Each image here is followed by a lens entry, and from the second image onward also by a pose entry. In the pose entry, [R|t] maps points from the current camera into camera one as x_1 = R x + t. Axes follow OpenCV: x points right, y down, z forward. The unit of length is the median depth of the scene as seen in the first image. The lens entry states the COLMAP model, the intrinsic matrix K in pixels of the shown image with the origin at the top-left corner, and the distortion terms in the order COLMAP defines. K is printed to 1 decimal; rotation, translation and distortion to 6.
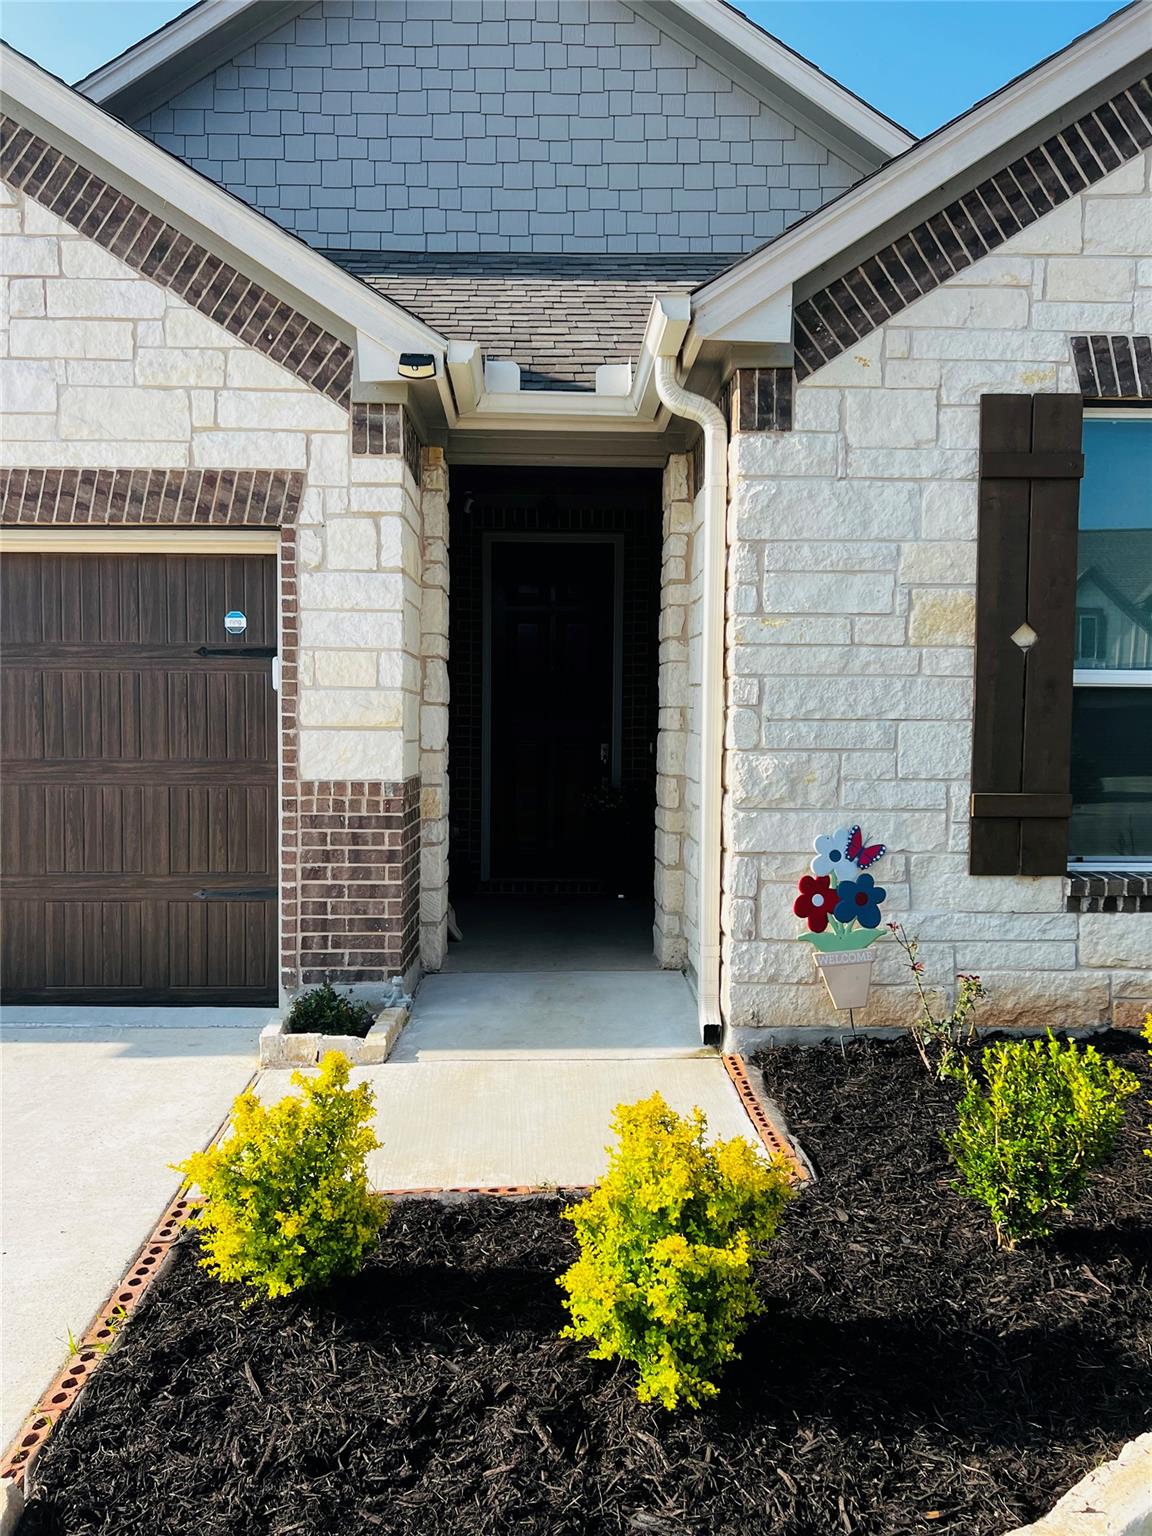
lens RADIAL K [[1142.4, 0, 576.0], [0, 1142.4, 768.0], [0, 0, 1]] dist [0.101774, -0.153165]
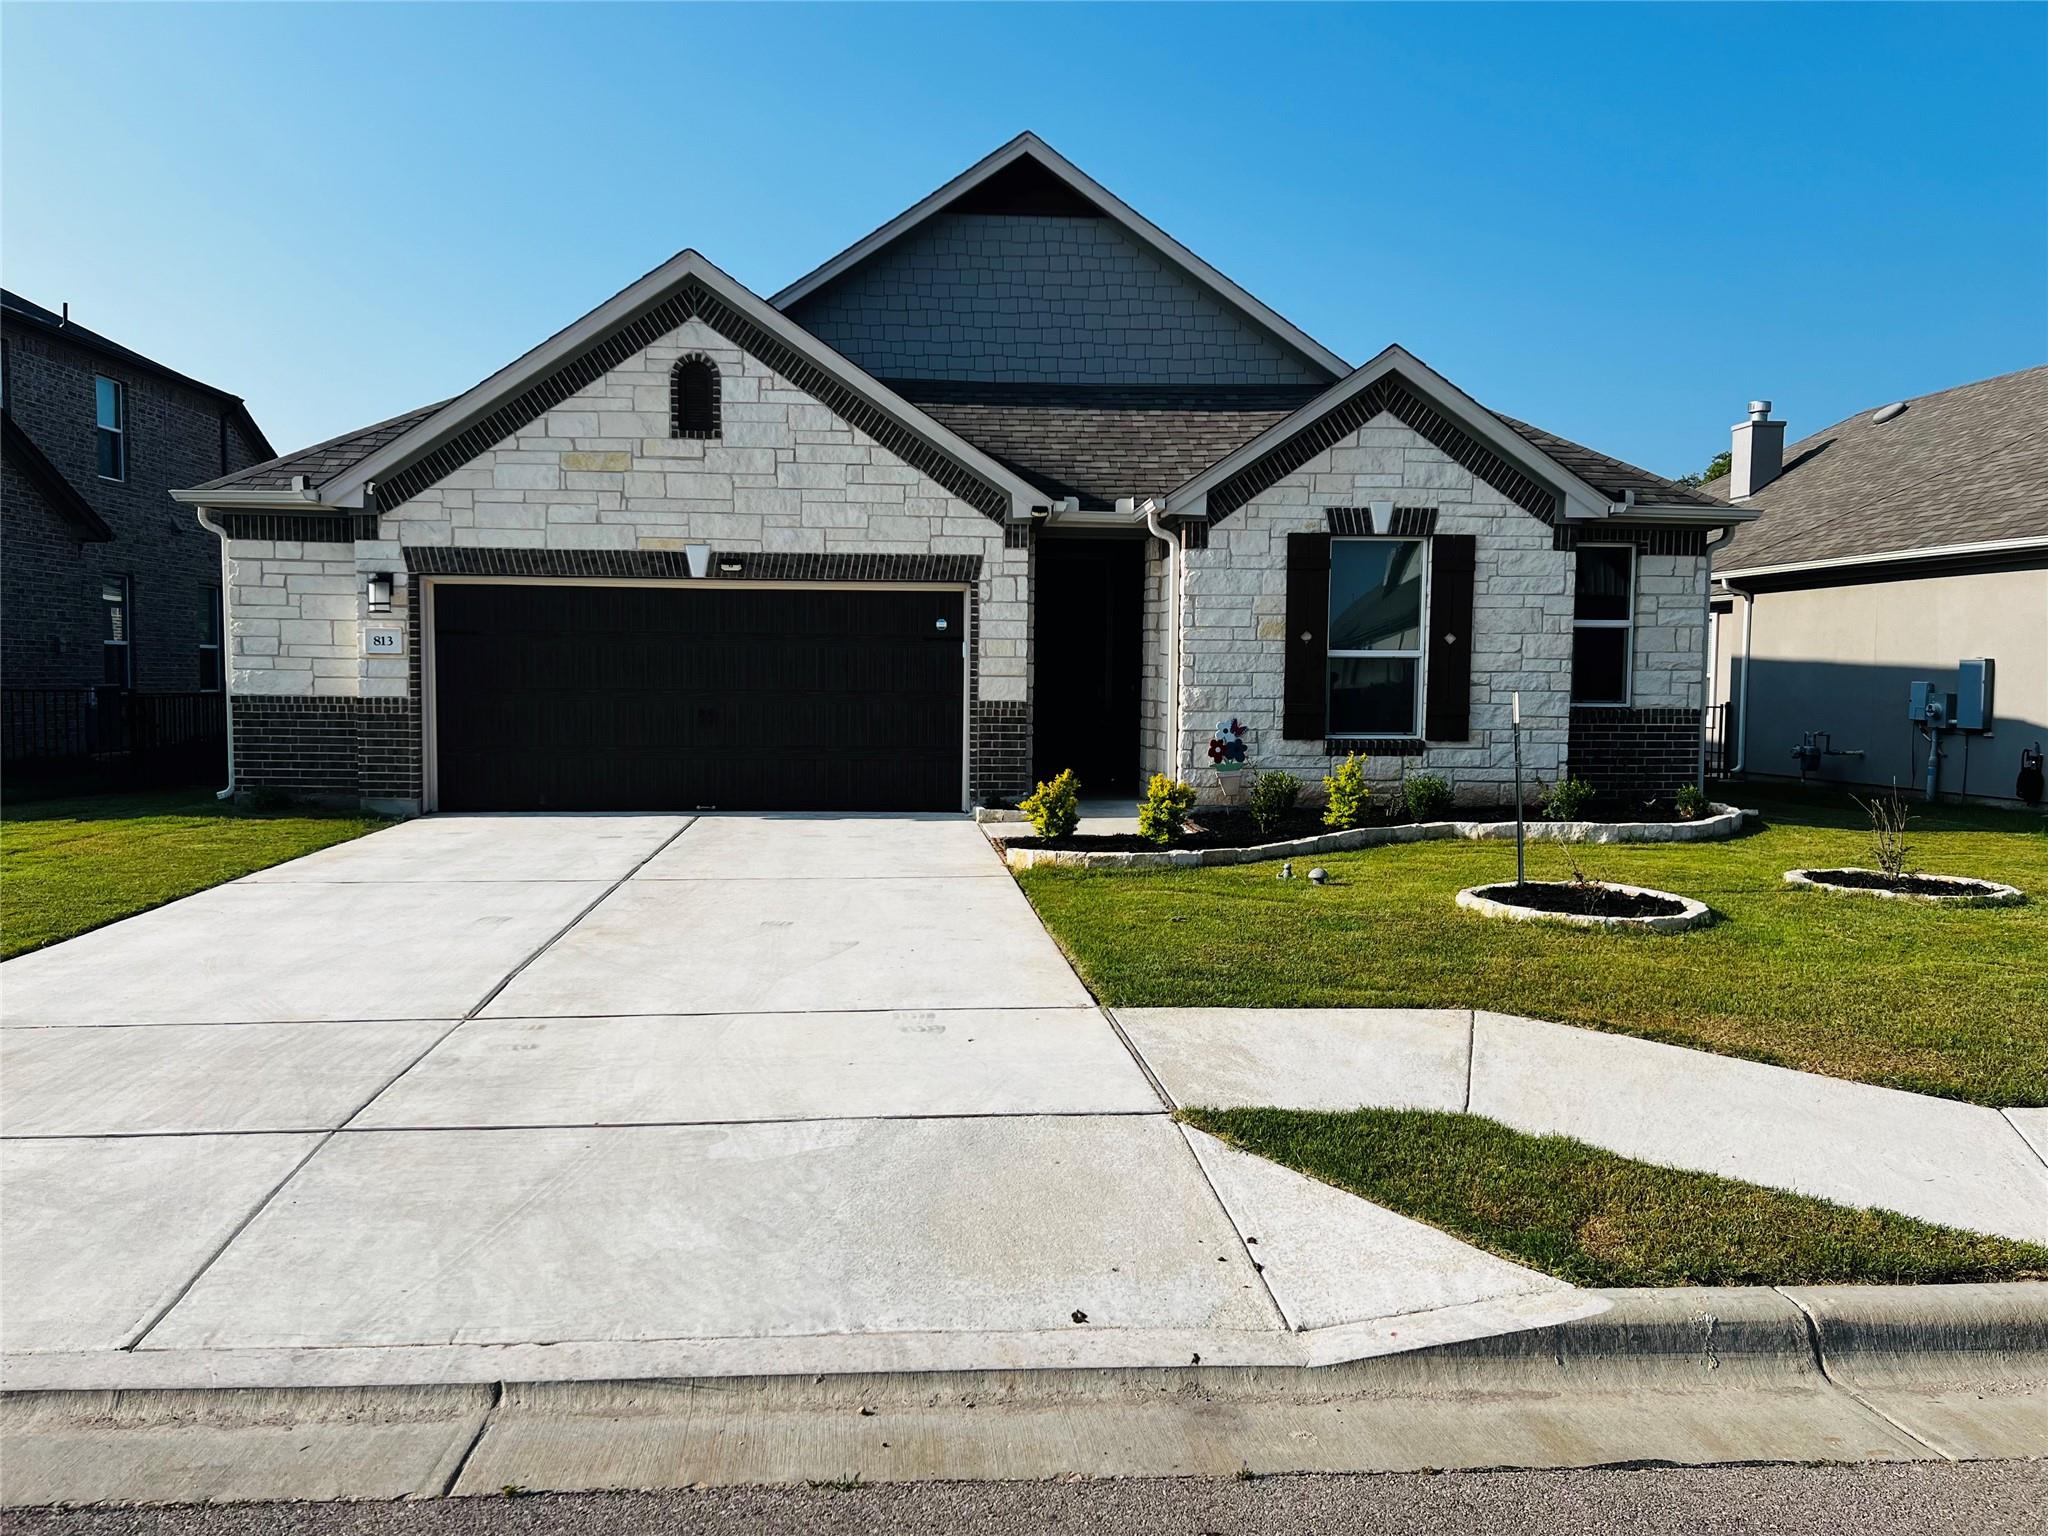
lens RADIAL K [[1523.2, 0, 1039.3], [0, 1523.2, 777.1], [0, 0, 1]] dist [0.101774, -0.153165]
pose [[0.999029, -0.002133, 0.044000, -0.256615], [0.000726, 0.999489, 0.031960, 0.062951], [-0.044046, -0.031897, 0.998520, -1.847997]]
